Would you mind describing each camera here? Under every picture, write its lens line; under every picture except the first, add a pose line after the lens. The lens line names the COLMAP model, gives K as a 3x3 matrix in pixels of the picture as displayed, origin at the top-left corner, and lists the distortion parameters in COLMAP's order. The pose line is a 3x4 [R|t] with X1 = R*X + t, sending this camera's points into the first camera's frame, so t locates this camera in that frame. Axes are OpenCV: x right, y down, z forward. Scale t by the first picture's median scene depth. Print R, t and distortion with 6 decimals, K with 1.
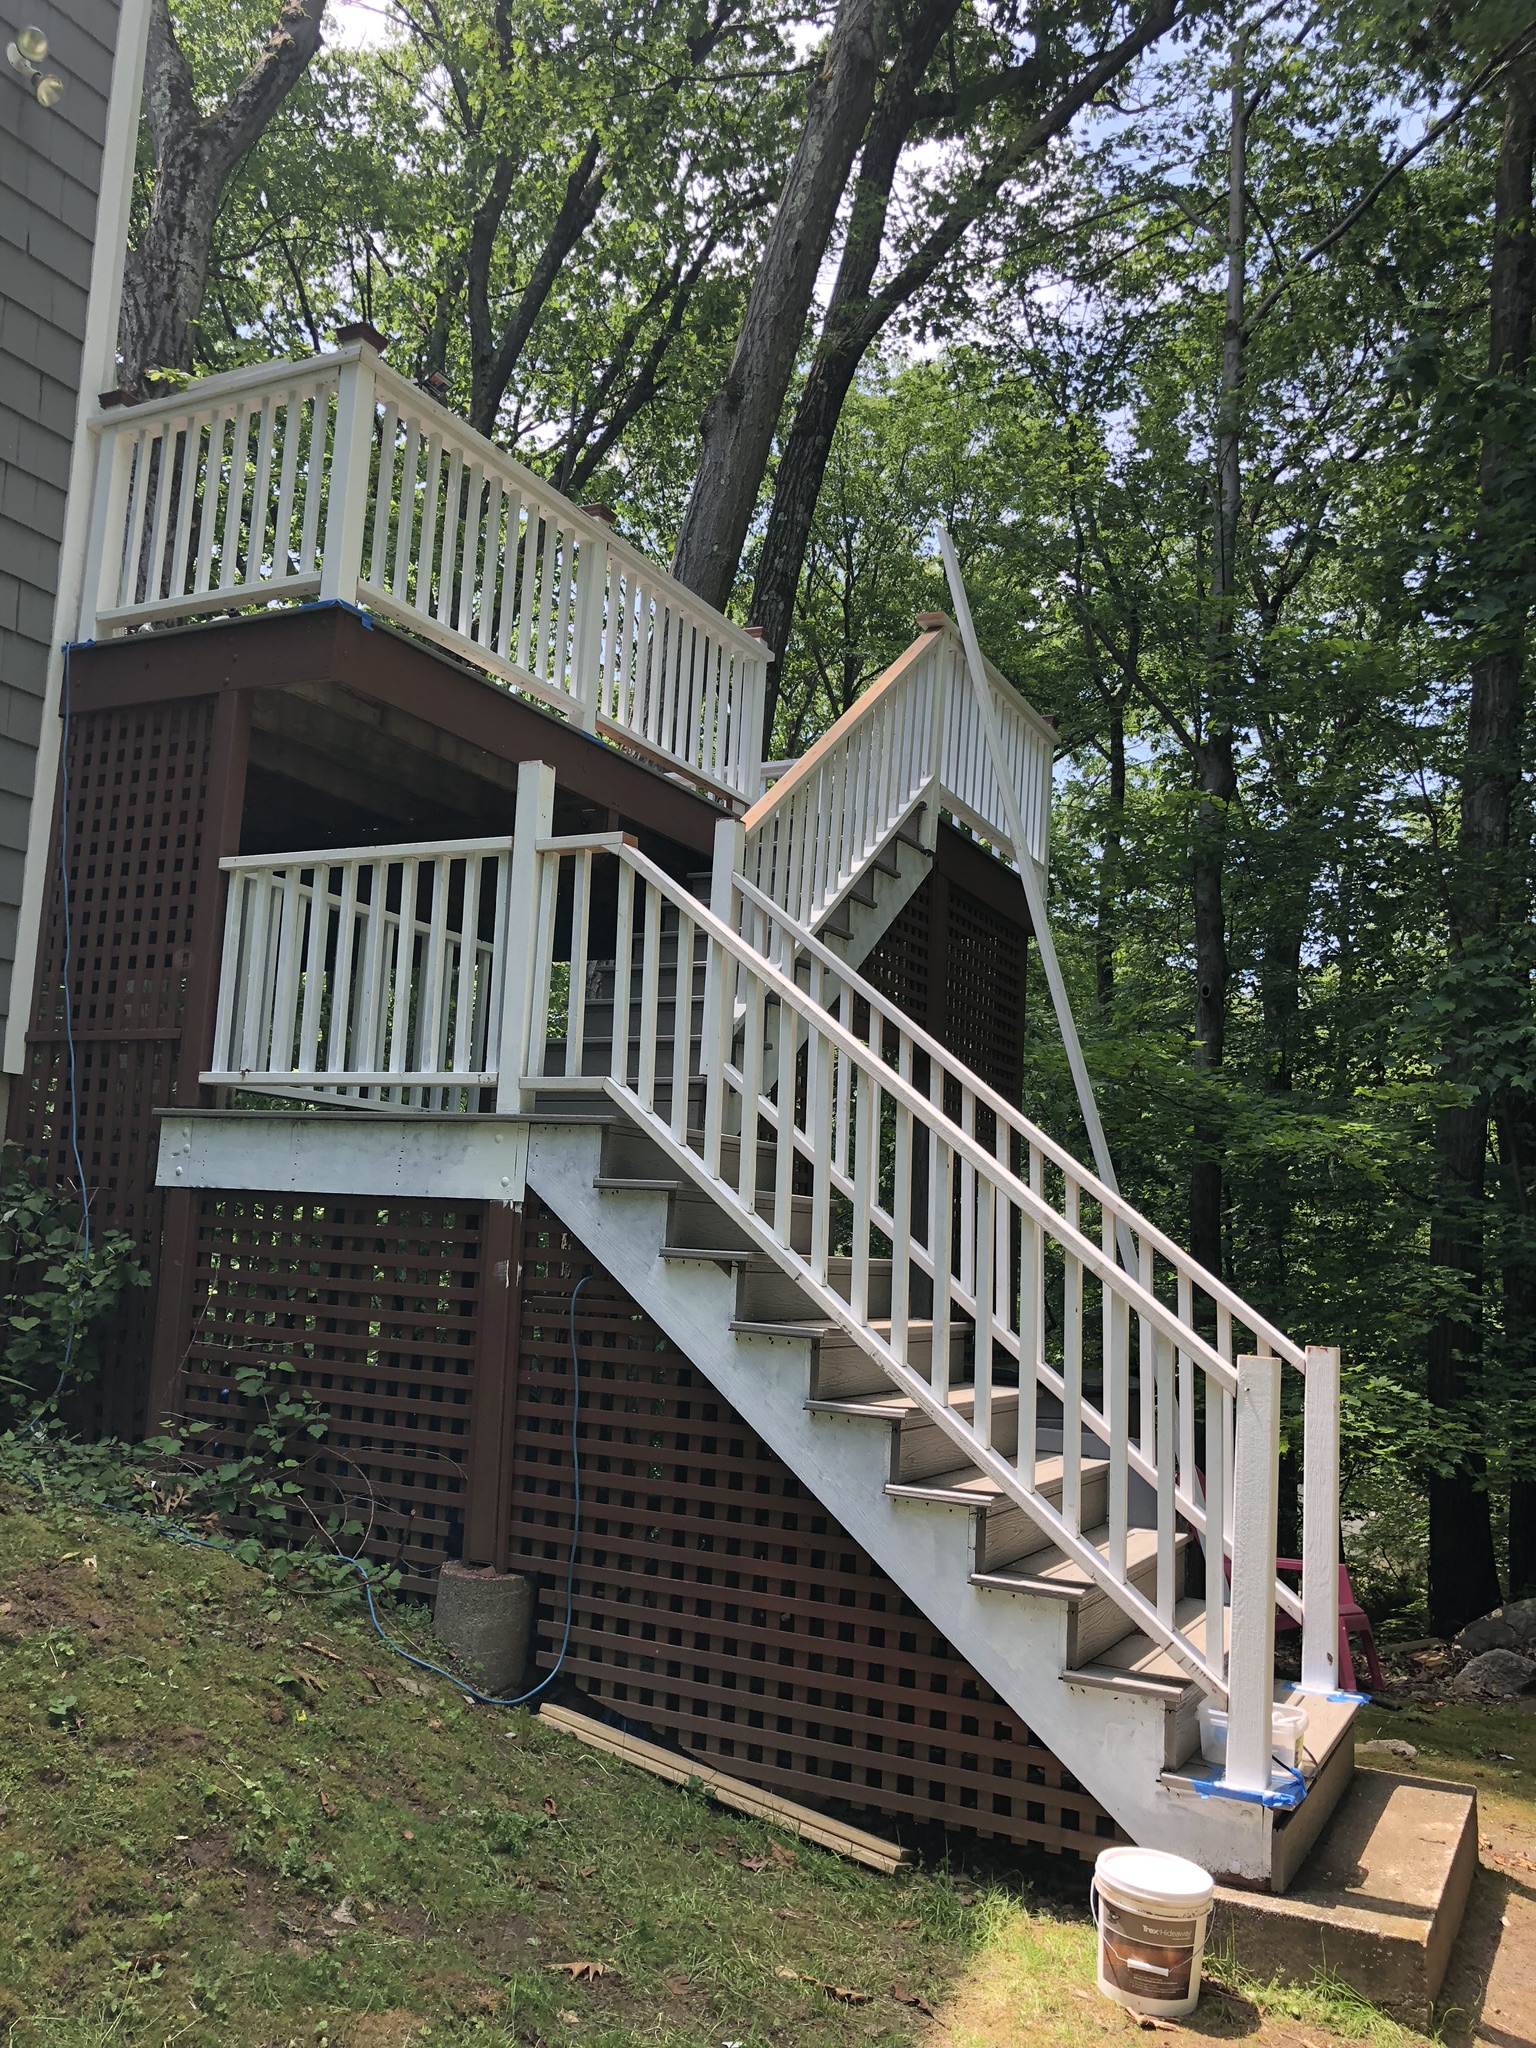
lens RADIAL K [[1651.3, 0, 768.0], [0, 1651.3, 1024.0], [0, 0, 1]] dist [0.003882, -0.004855]
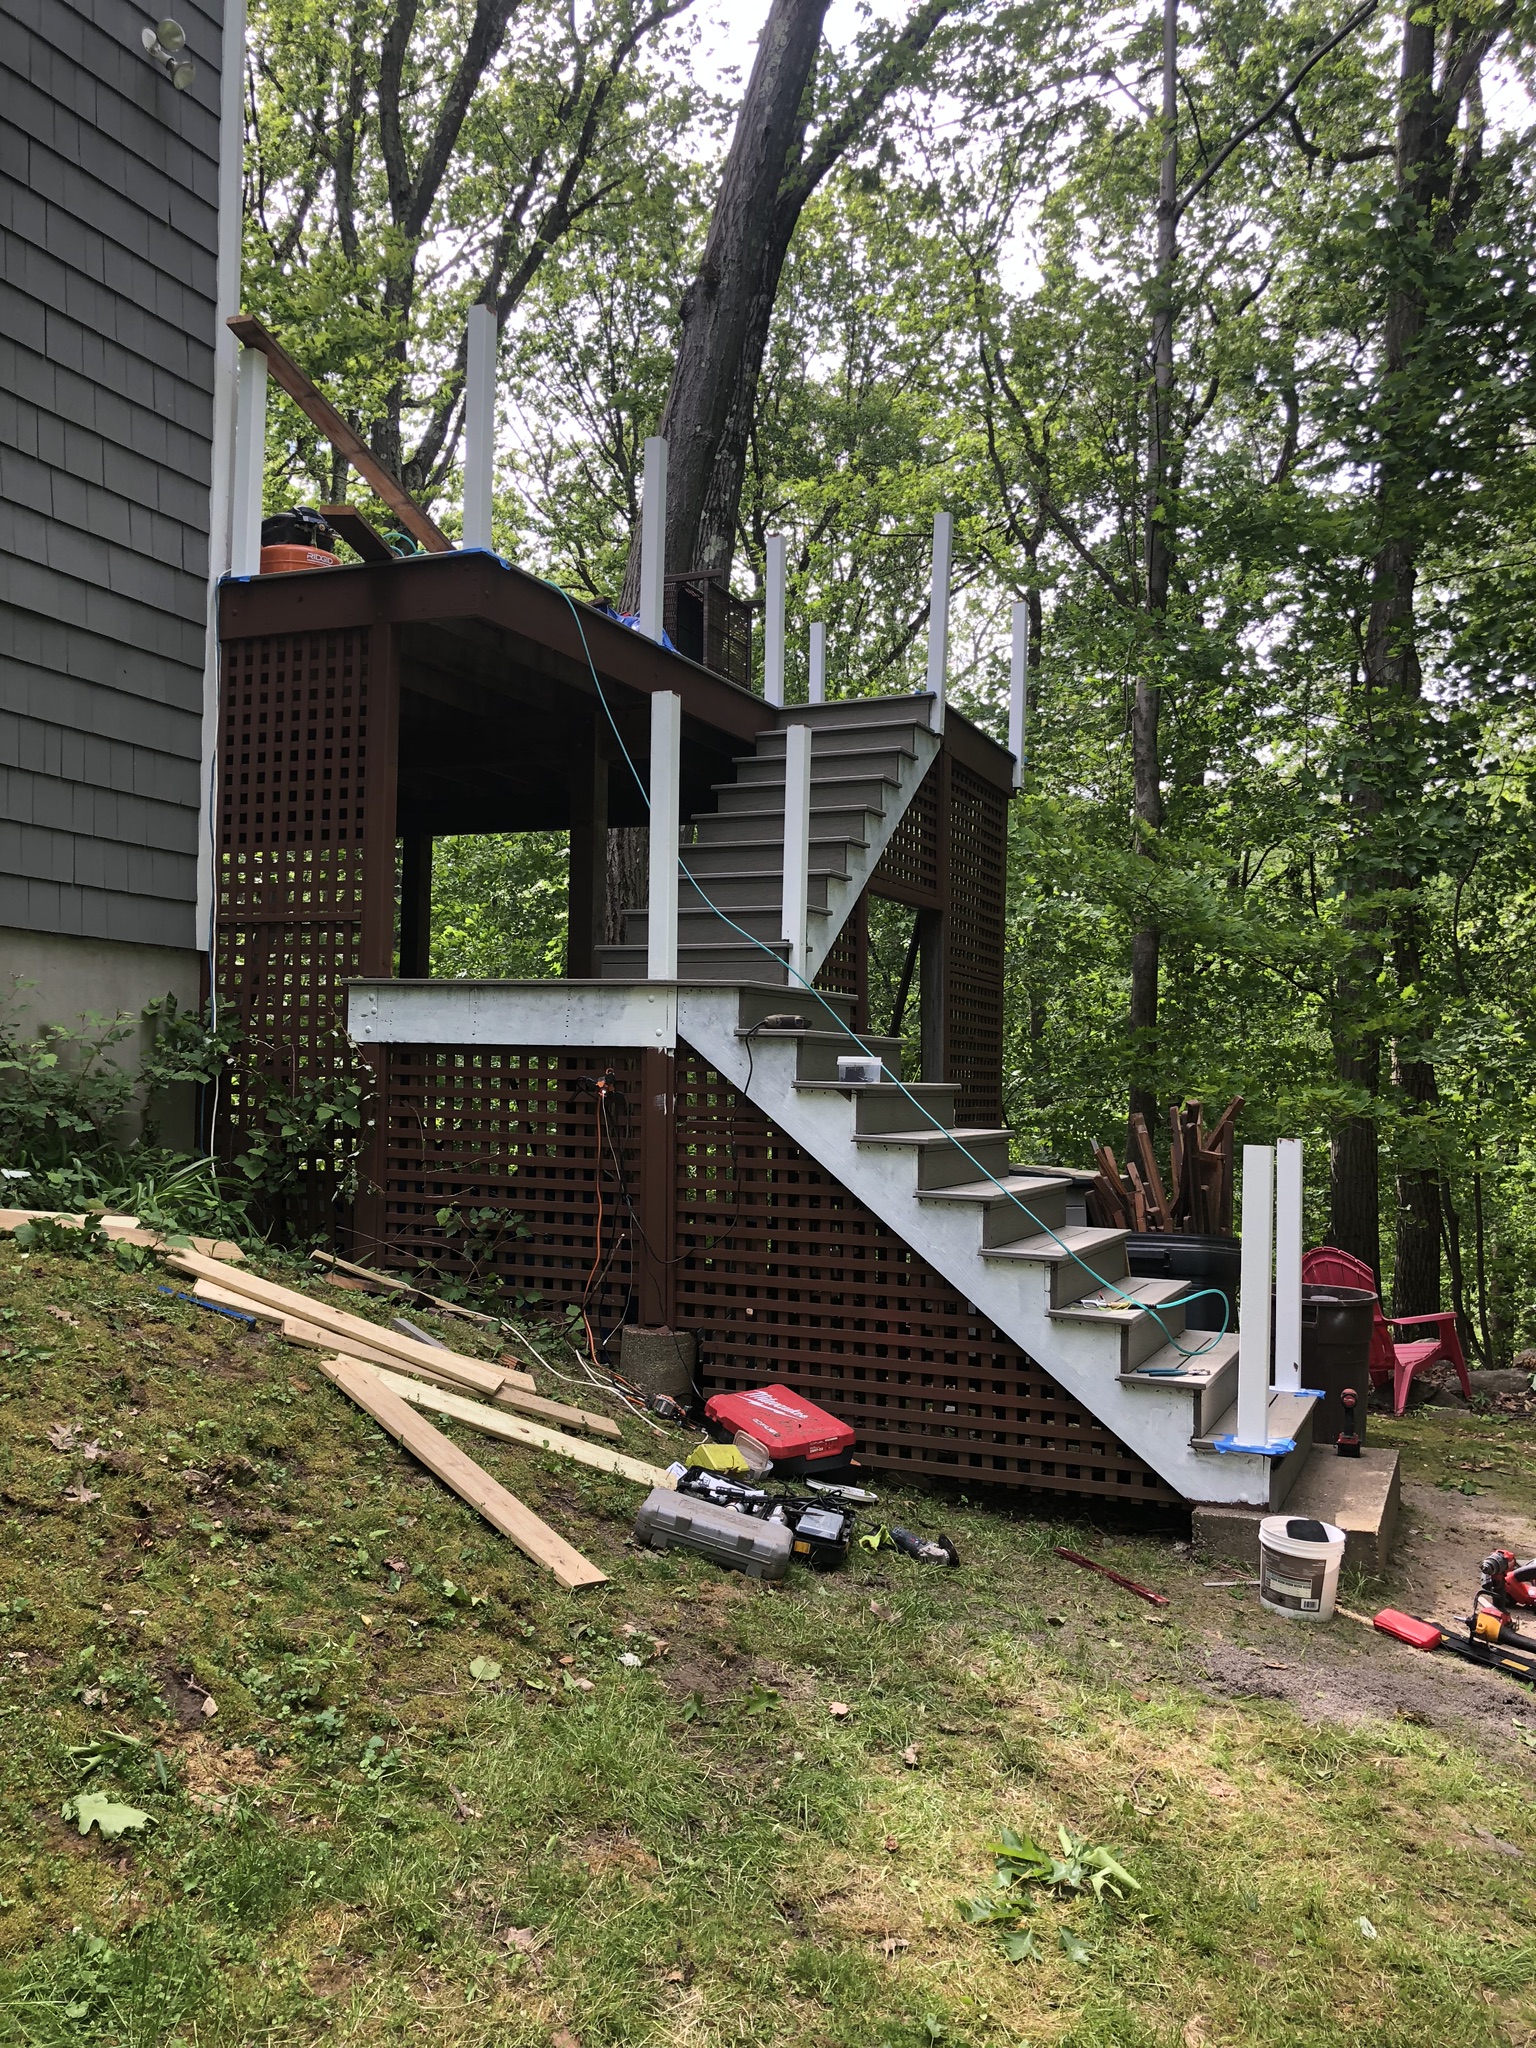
lens RADIAL K [[1667.9, 0, 768.0], [0, 1667.9, 1024.0], [0, 0, 1]] dist [0.056635, -0.097727]
pose [[0.997350, -0.026940, 0.067575, -0.160654], [0.019594, 0.994055, 0.107105, -0.046595], [-0.070058, -0.105497, 0.991949, -0.276926]]
